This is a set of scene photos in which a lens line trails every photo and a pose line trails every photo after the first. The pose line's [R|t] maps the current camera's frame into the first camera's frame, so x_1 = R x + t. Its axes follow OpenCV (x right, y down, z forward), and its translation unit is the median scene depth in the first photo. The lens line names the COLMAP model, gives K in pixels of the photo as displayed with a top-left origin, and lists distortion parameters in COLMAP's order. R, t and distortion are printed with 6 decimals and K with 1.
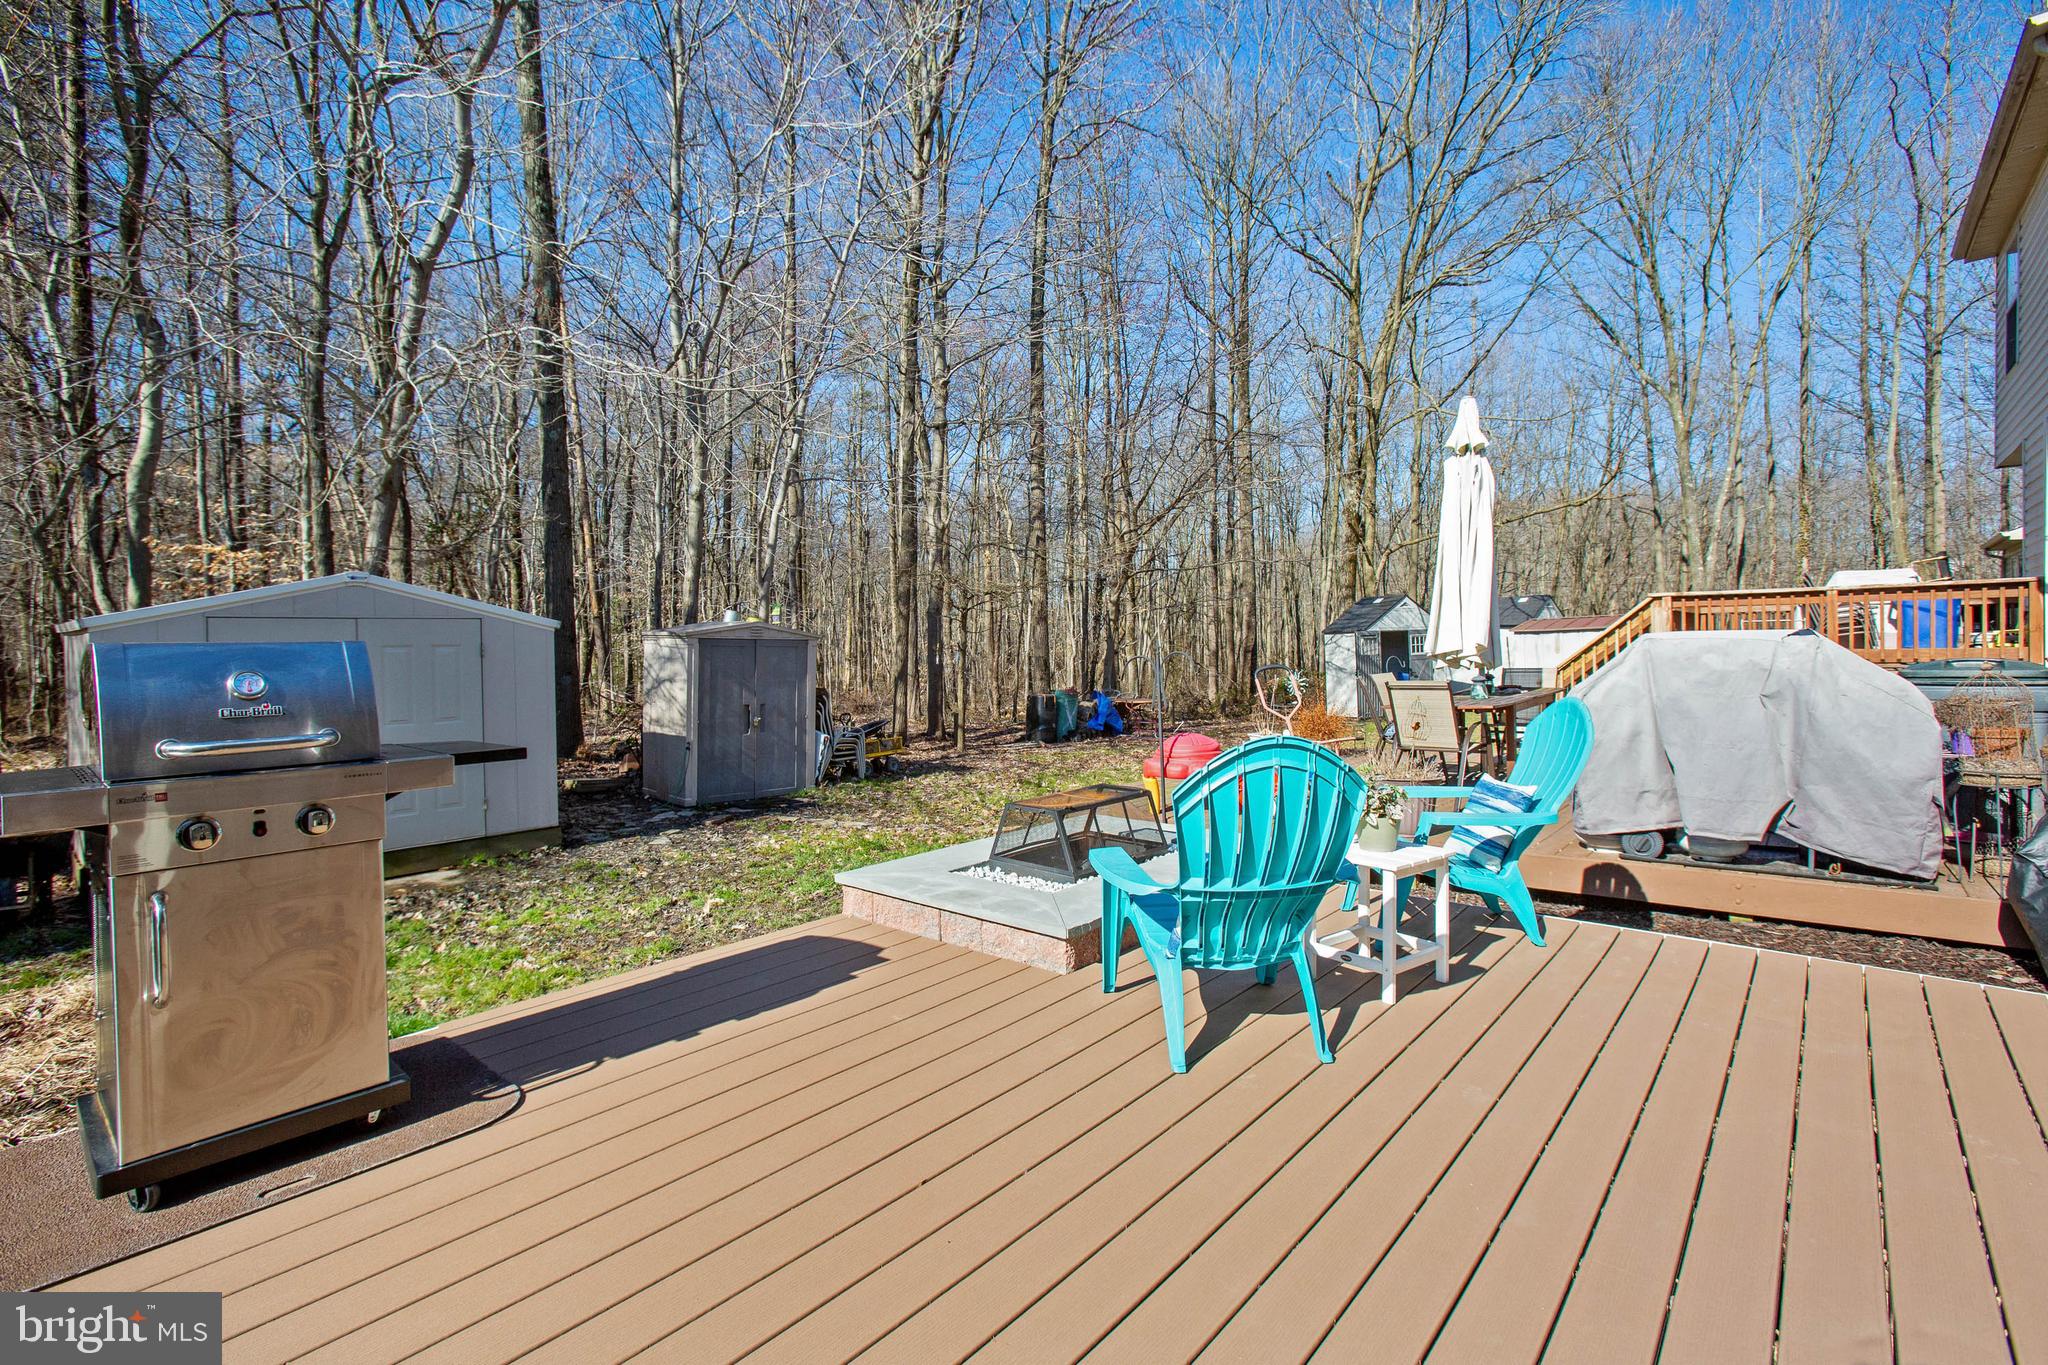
lens RADIAL K [[963.0, 0, 1007.2], [0, 963.0, 653.8], [0, 0, 1]] dist [-0.067267, 0.029303]
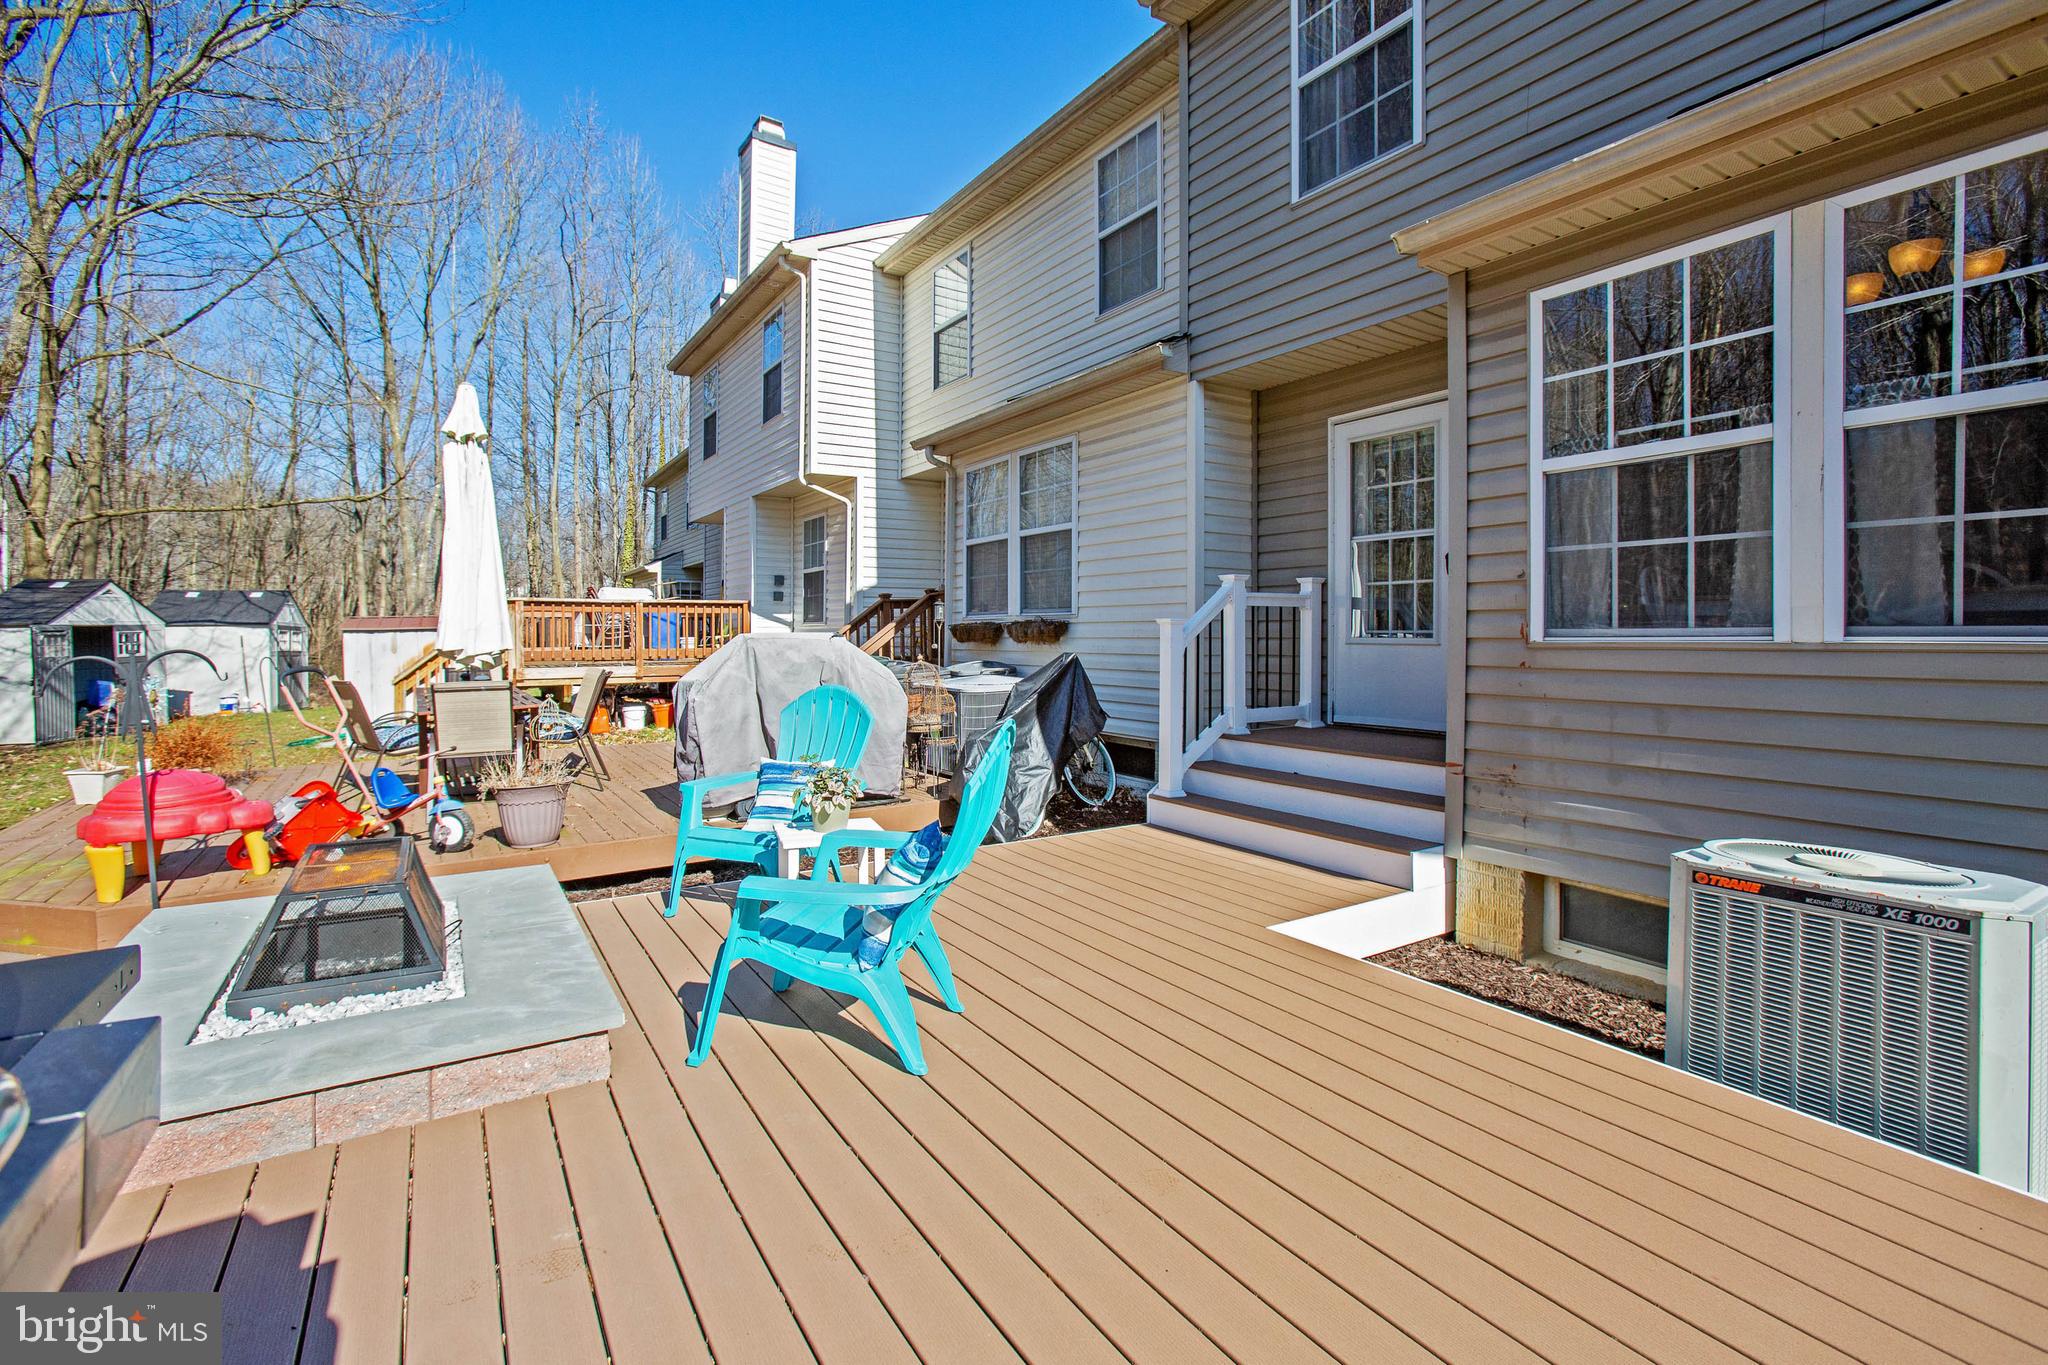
lens RADIAL K [[927.0, 0, 1022.2], [0, 927.0, 544.9], [0, 0, 1]] dist [-0.001224, -0.000148]
pose [[0.277380, 0.109515, 0.954498, -0.430337], [0.006630, 0.993240, -0.115887, 0.007760], [-0.960737, 0.038473, 0.274779, 0.359722]]
